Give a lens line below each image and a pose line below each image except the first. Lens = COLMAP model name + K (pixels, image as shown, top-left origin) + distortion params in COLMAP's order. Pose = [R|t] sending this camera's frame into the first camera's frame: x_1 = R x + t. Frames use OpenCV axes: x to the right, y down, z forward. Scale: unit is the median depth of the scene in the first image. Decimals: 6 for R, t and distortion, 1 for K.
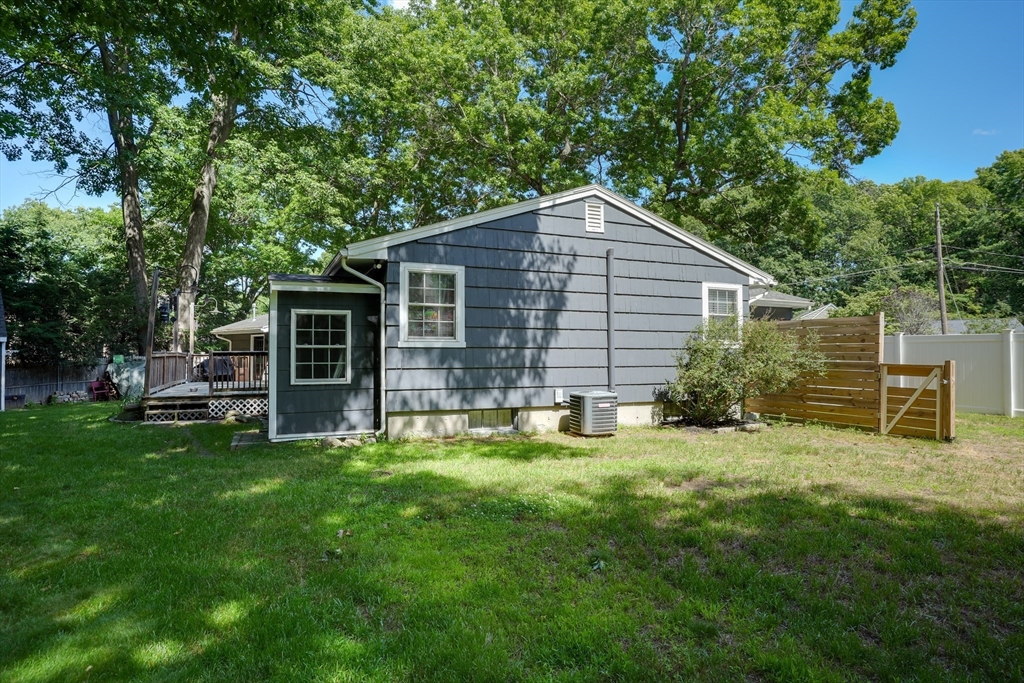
lens RADIAL K [[580.9, 0, 516.2], [0, 580.9, 342.3], [0, 0, 1]] dist [-0.048089, 0.007457]
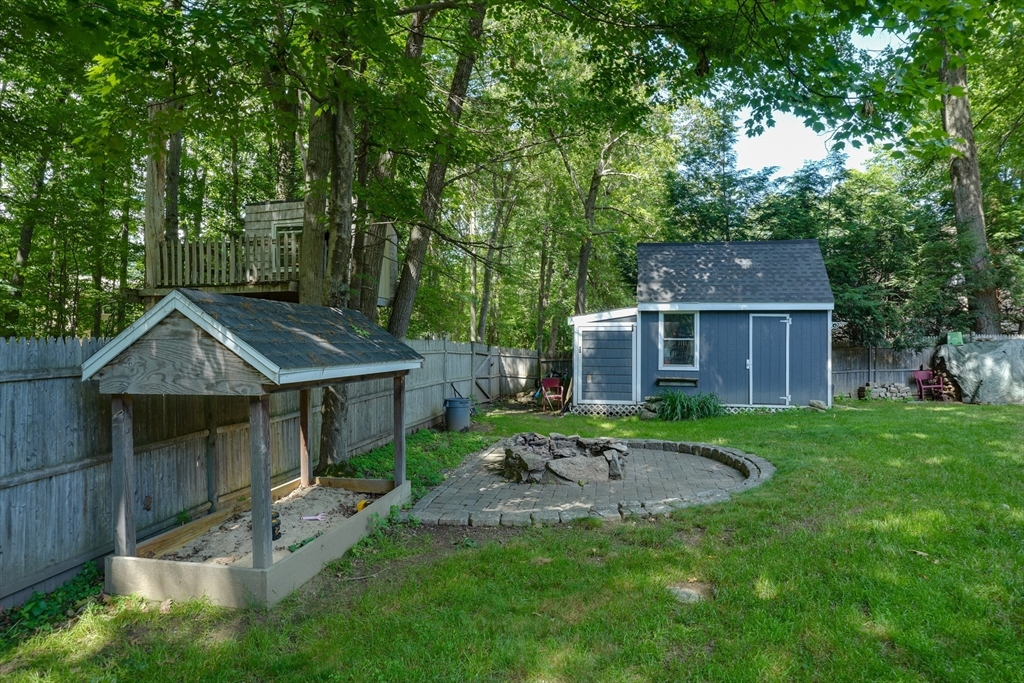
lens RADIAL K [[580.9, 0, 515.0], [0, 580.9, 347.4], [0, 0, 1]] dist [-0.048089, 0.007457]
pose [[0.448215, 0.009060, -0.893880, -0.741635], [0.016767, 0.999688, 0.018540, 0.042486], [0.893768, -0.023297, 0.447923, 0.542744]]
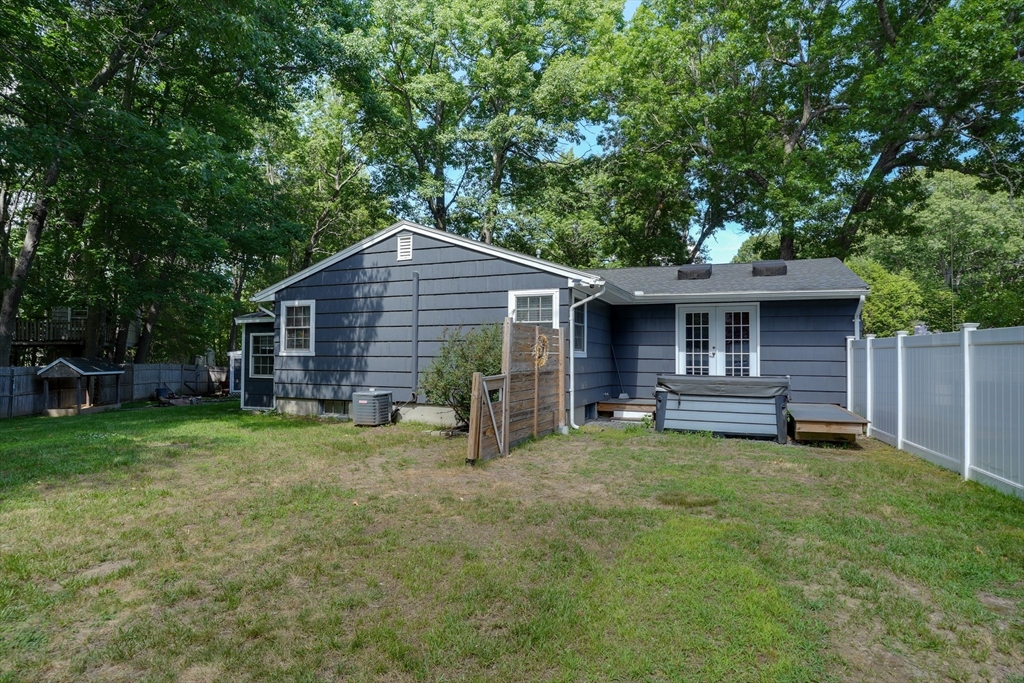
lens RADIAL K [[580.9, 0, 518.5], [0, 580.9, 334.3], [0, 0, 1]] dist [-0.048089, 0.007457]
pose [[0.685796, -0.021708, -0.727470, 1.167063], [0.014042, 0.999764, -0.016596, -0.012067], [0.727658, 0.001167, 0.685939, 0.342743]]
